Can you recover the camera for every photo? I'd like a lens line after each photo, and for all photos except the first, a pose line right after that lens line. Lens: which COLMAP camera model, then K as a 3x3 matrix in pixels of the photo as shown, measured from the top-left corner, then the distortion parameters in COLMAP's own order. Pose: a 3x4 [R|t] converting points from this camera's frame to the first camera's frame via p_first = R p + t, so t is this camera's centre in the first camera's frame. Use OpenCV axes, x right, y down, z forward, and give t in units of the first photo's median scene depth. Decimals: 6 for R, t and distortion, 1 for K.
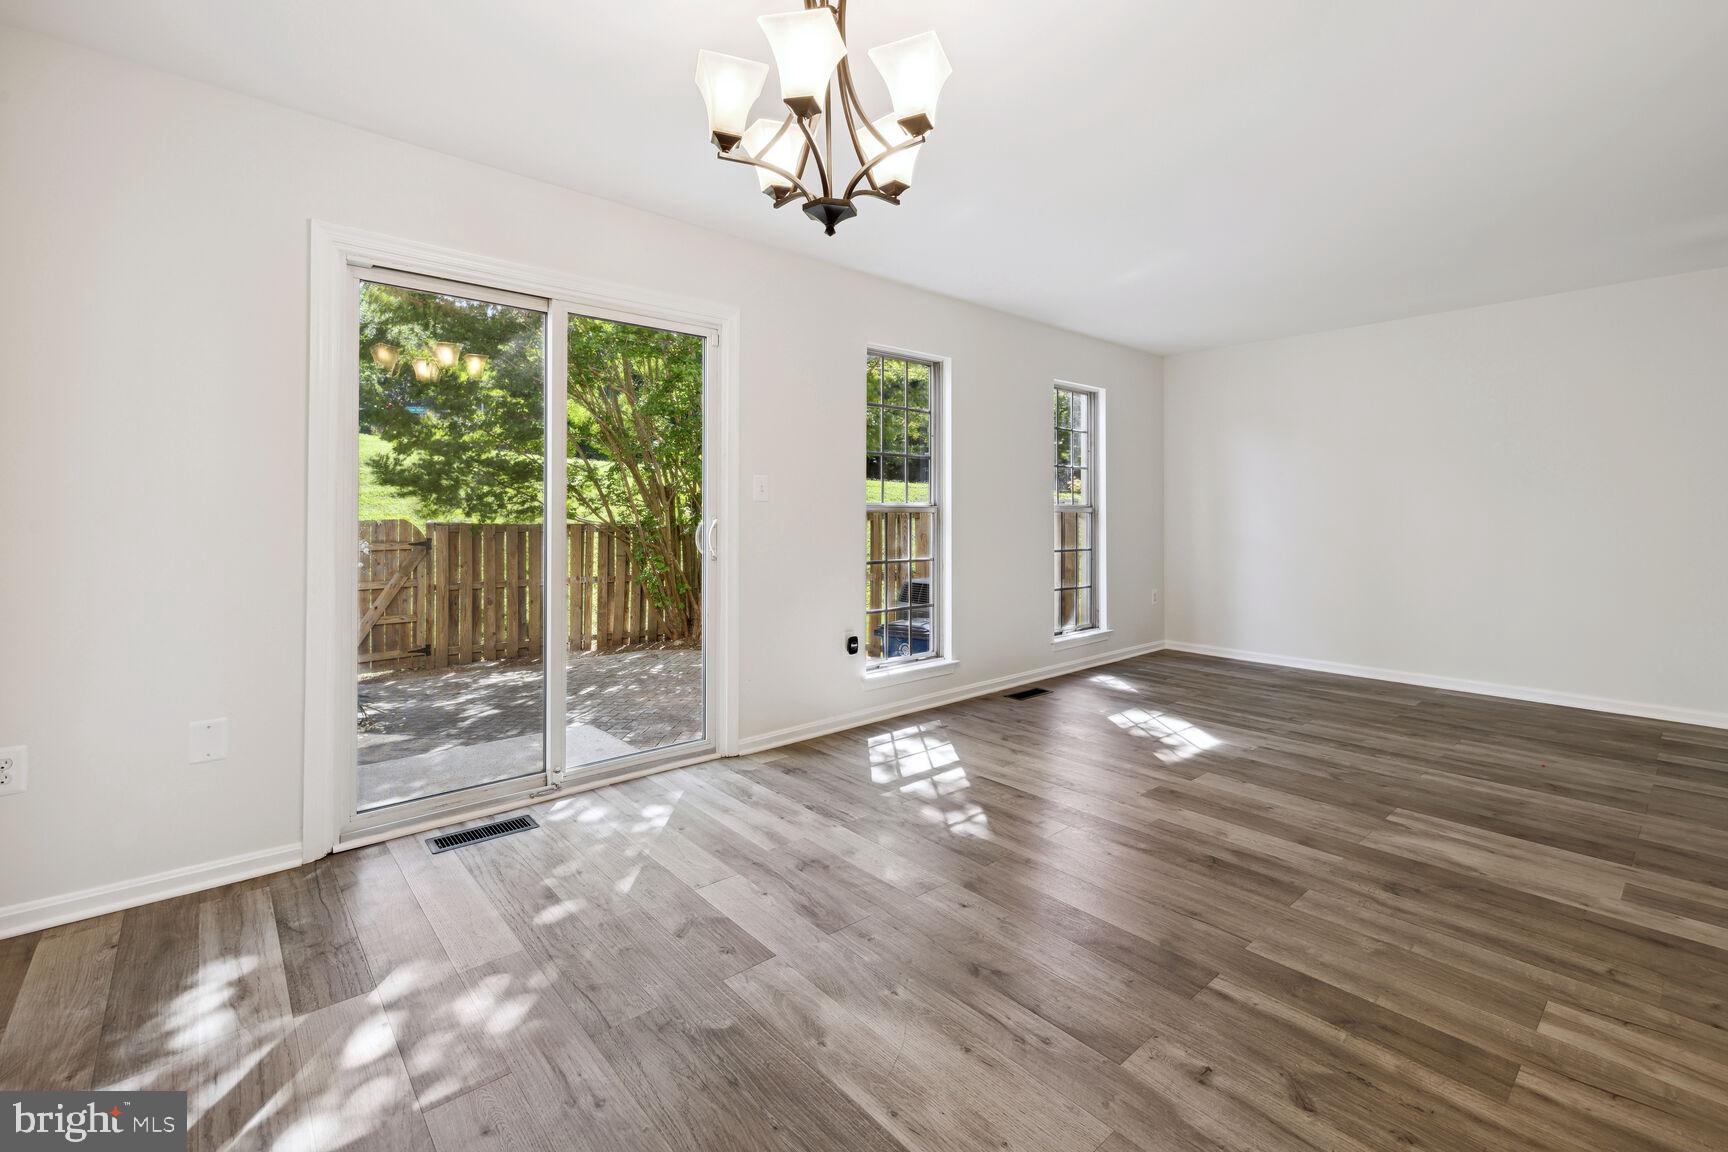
lens RADIAL K [[736.8, 0, 857.6], [0, 736.8, 507.3], [0, 0, 1]] dist [-0.000022, 0.000835]
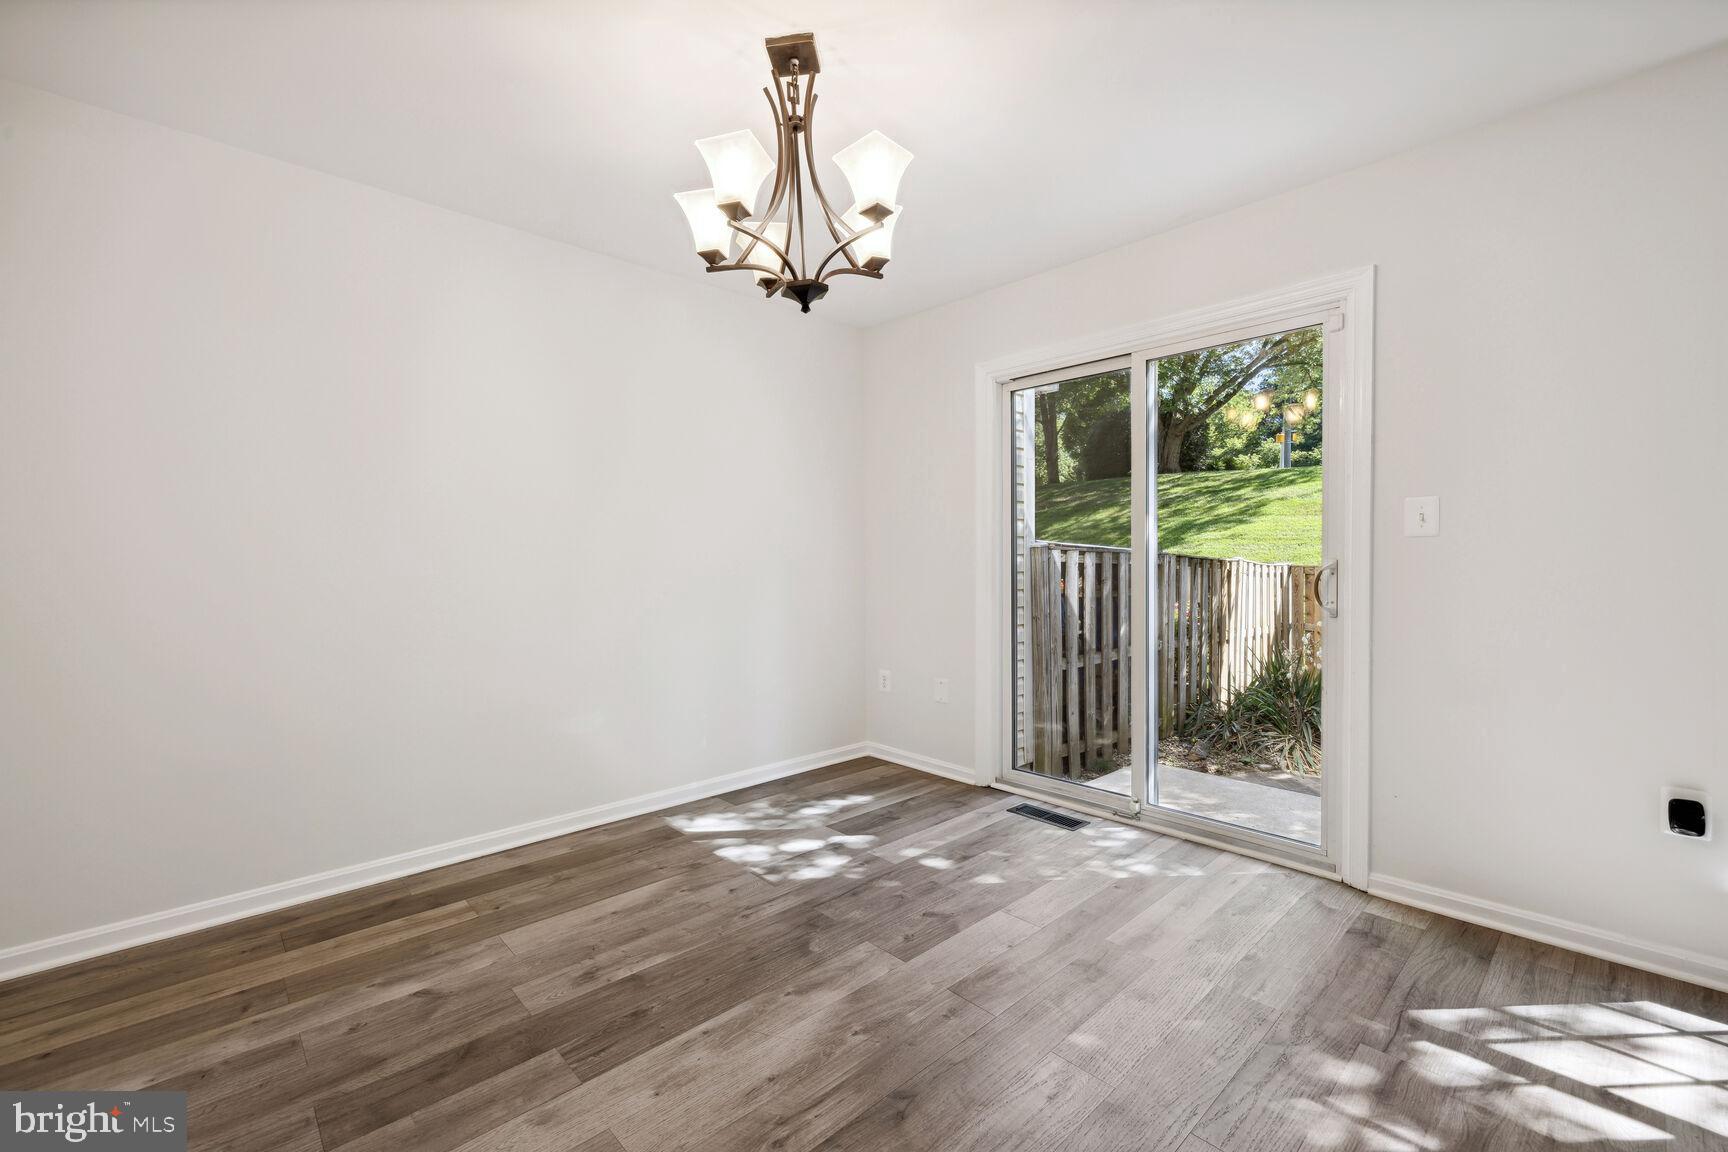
lens RADIAL K [[736.8, 0, 866.7], [0, 736.8, 570.4], [0, 0, 1]] dist [-0.000022, 0.000835]
pose [[0.039901, 0.012160, -0.999130, 0.791778], [0.013452, 0.999829, 0.012705, 0.018506], [0.999113, -0.013947, 0.039731, 0.753765]]
